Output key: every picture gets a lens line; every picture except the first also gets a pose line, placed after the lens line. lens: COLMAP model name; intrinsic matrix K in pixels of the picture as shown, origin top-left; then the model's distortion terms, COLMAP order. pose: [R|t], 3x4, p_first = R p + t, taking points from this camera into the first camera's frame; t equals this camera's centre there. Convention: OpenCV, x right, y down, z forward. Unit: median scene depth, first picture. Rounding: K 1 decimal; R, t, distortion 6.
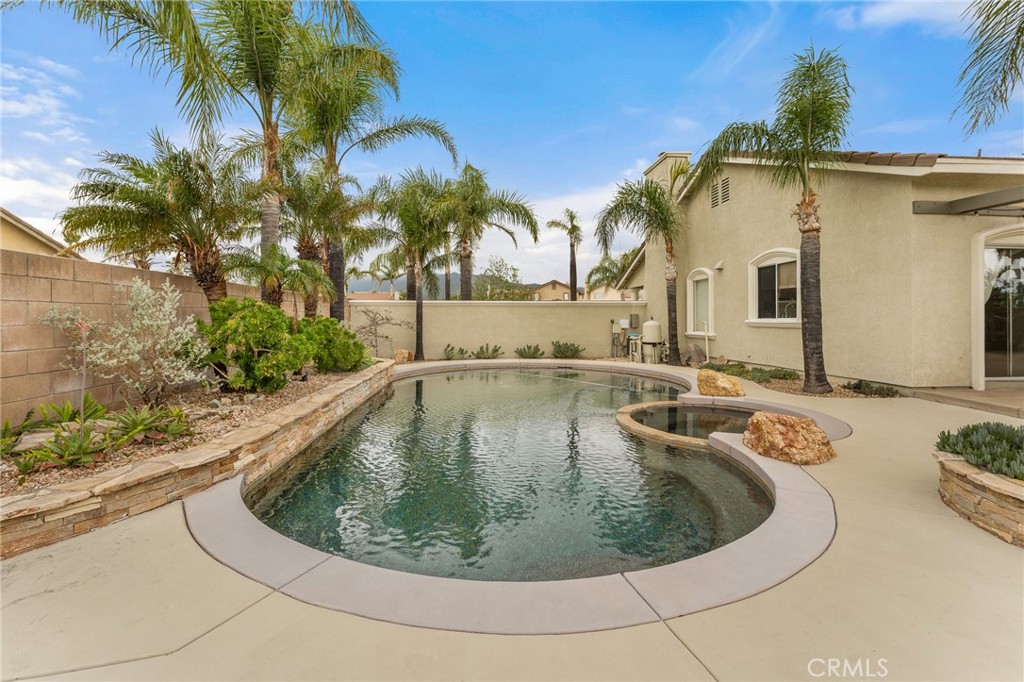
lens RADIAL K [[411.2, 0, 512.4], [0, 411.2, 318.3], [0, 0, 1]] dist [-0.000286, -0.000040]
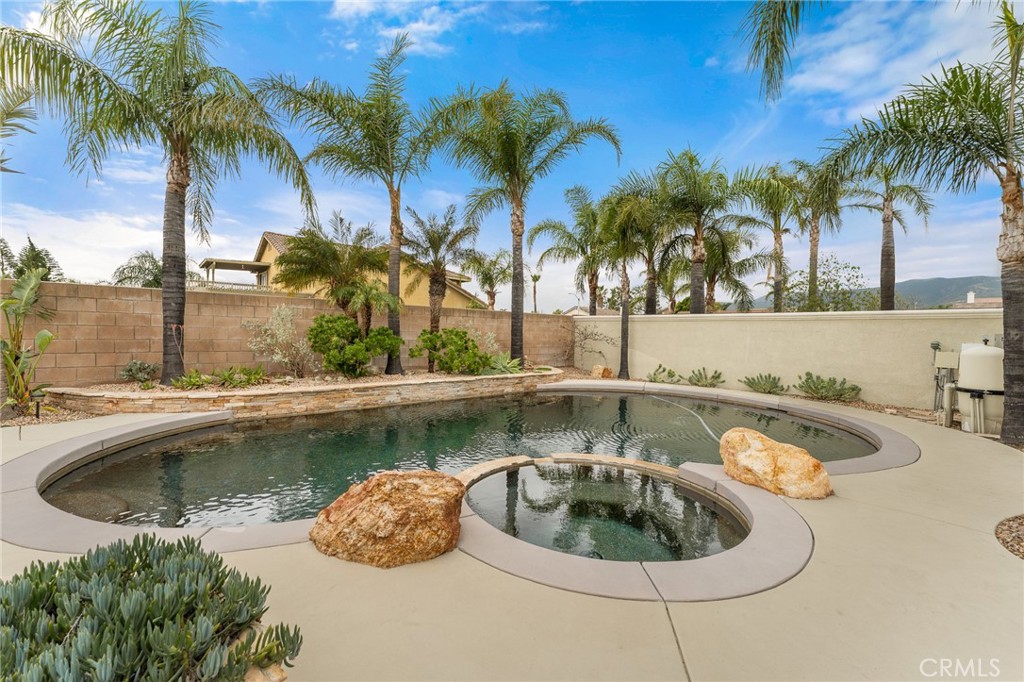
lens RADIAL K [[417.3, 0, 499.0], [0, 417.3, 331.5], [0, 0, 1]] dist [0.000556, -0.000072]
pose [[0.591327, 0.012863, -0.806329, 0.368140], [-0.021911, 0.999760, -0.000120, 0.001088], [0.806134, 0.017738, 0.591467, 0.209855]]
